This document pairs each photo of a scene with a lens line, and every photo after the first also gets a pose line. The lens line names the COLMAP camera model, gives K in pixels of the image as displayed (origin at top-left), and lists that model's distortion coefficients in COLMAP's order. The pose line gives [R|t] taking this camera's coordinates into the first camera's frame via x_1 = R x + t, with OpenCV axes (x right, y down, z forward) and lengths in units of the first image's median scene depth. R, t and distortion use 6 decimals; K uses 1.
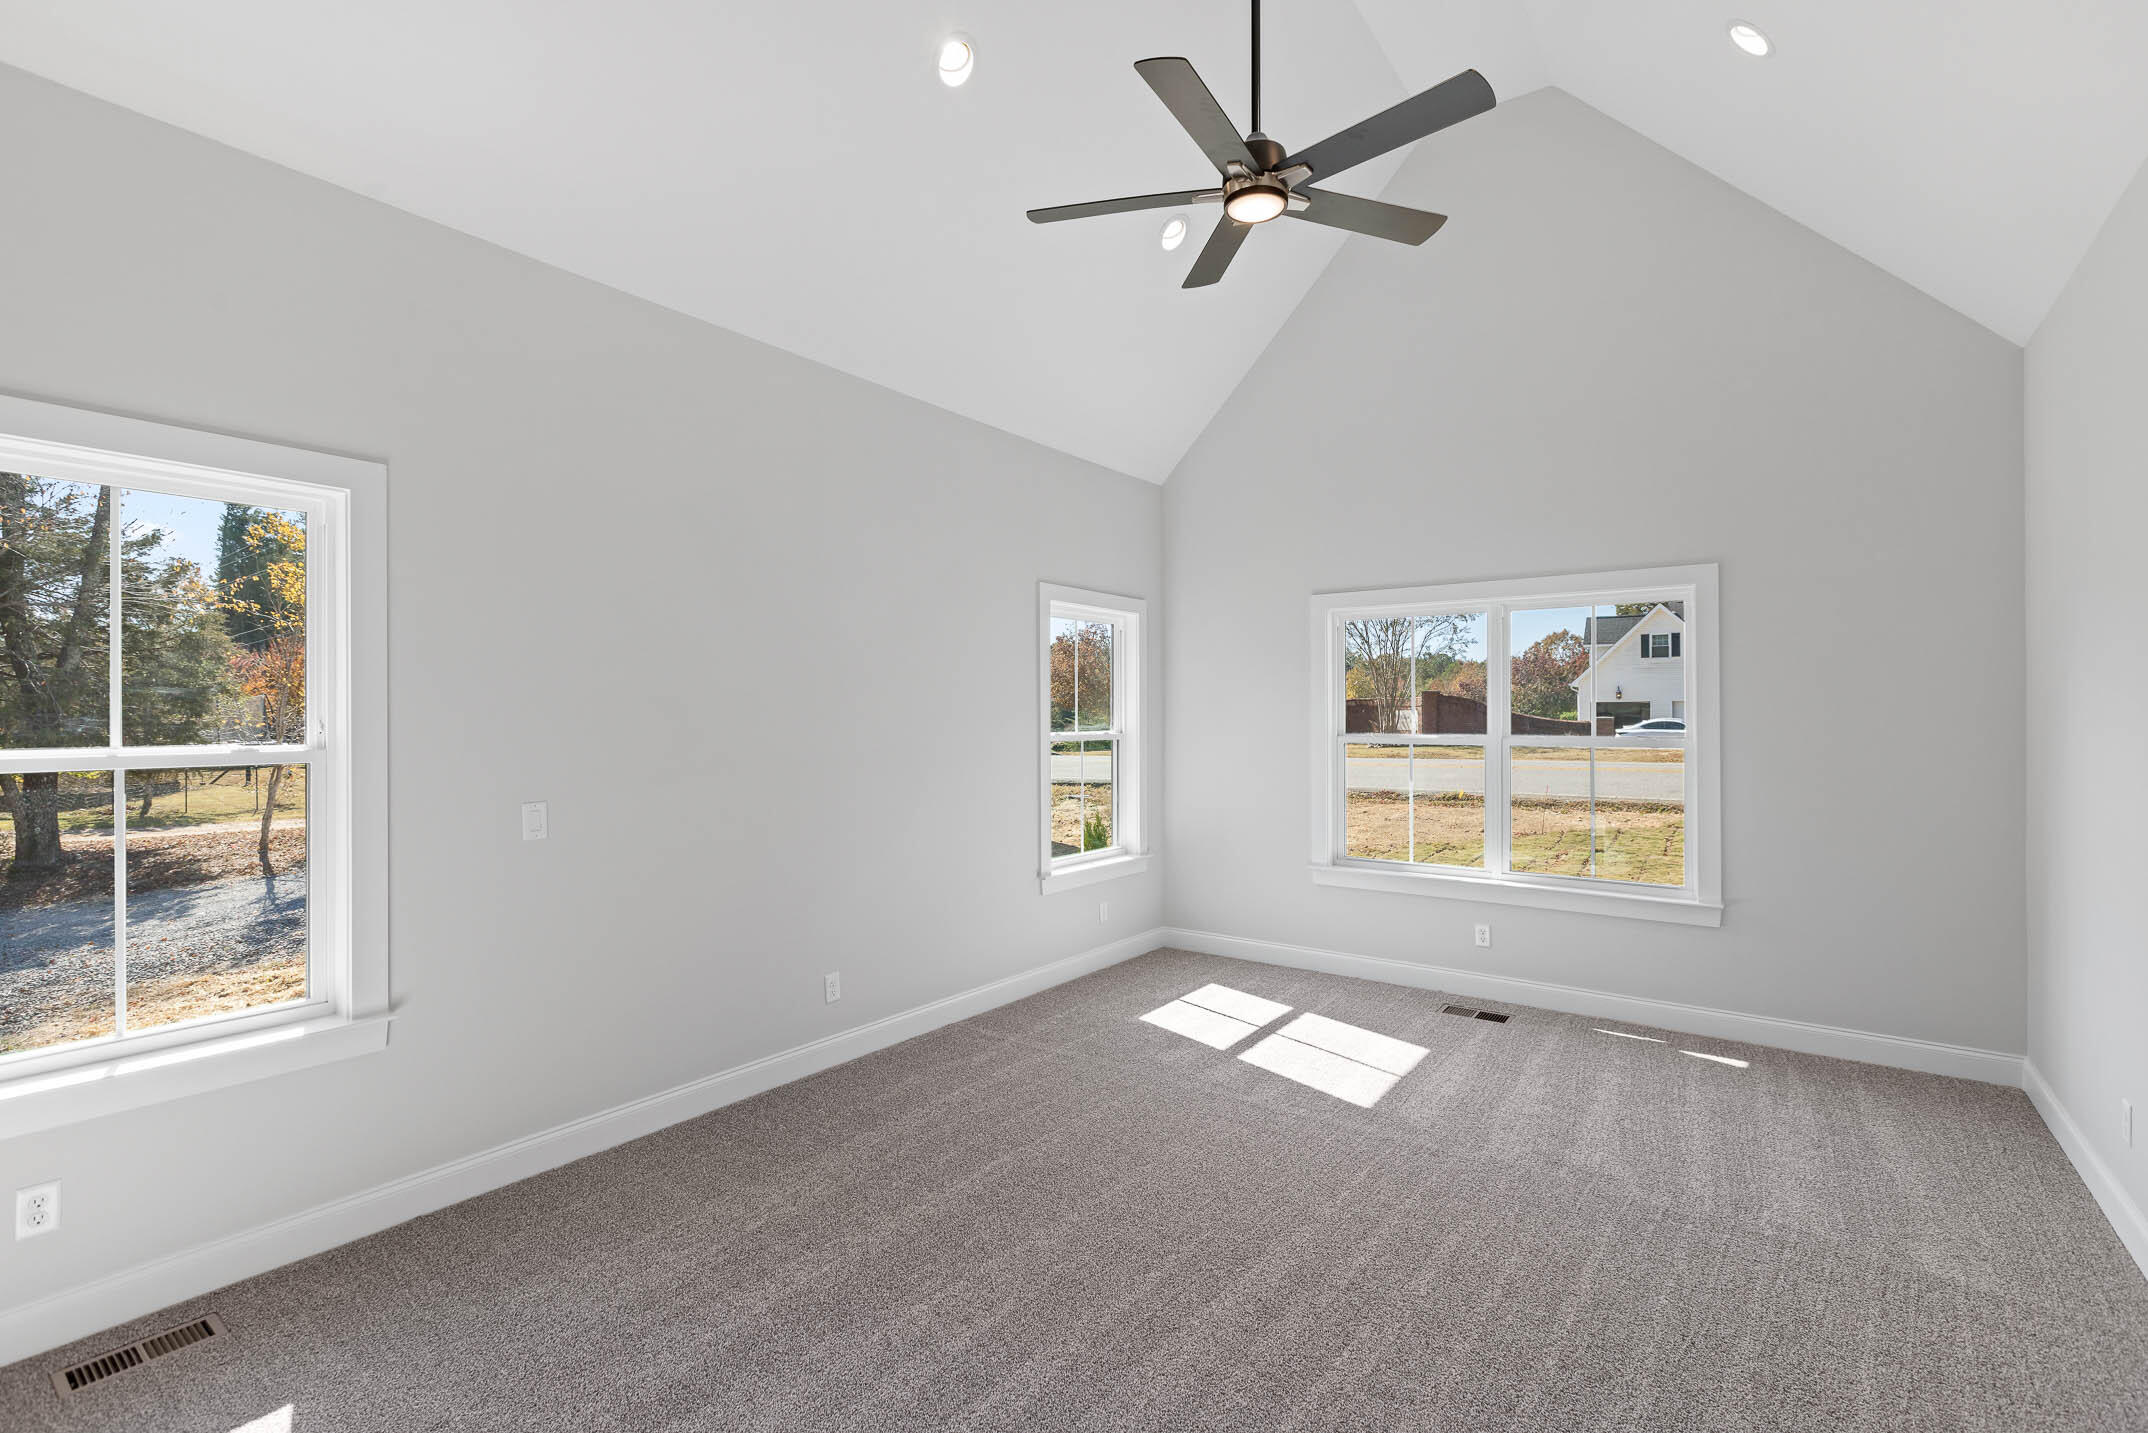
lens RADIAL K [[979.5, 0, 1069.5], [0, 979.5, 717.5], [0, 0, 1]] dist [-0.003057, 0.001980]
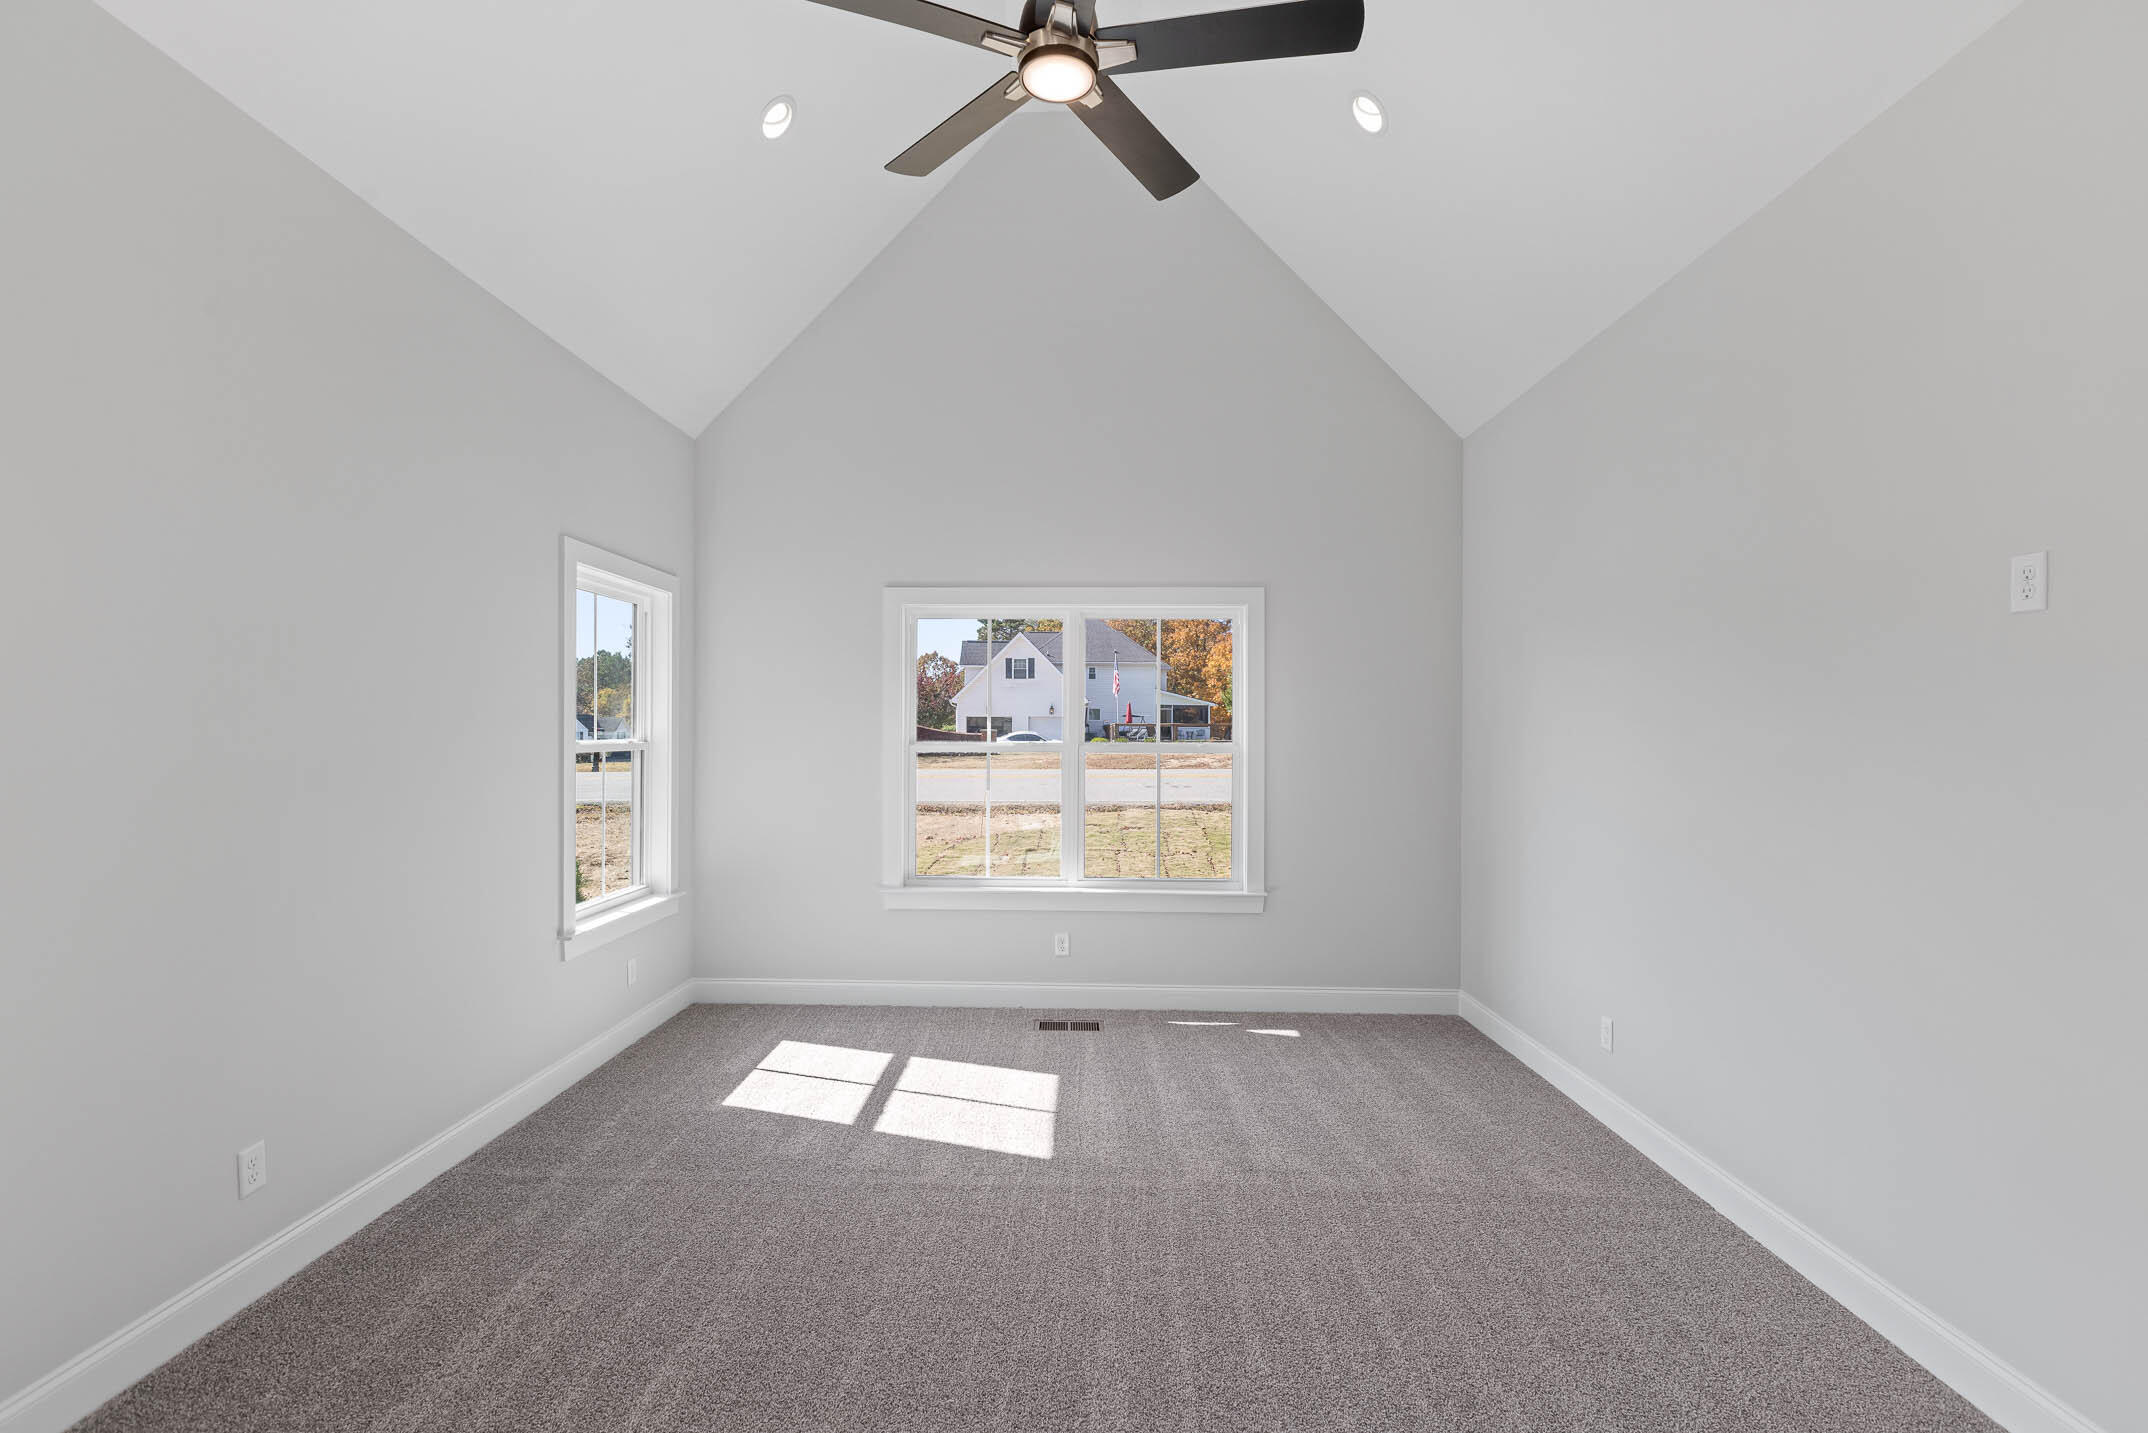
lens RADIAL K [[979.5, 0, 1067.7], [0, 979.5, 729.3], [0, 0, 1]] dist [-0.003057, 0.001980]
pose [[0.820014, 0.004873, 0.572323, -0.158648], [-0.004430, 0.999988, -0.002167, 0.008093], [-0.572327, -0.000759, 0.820025, 0.207387]]
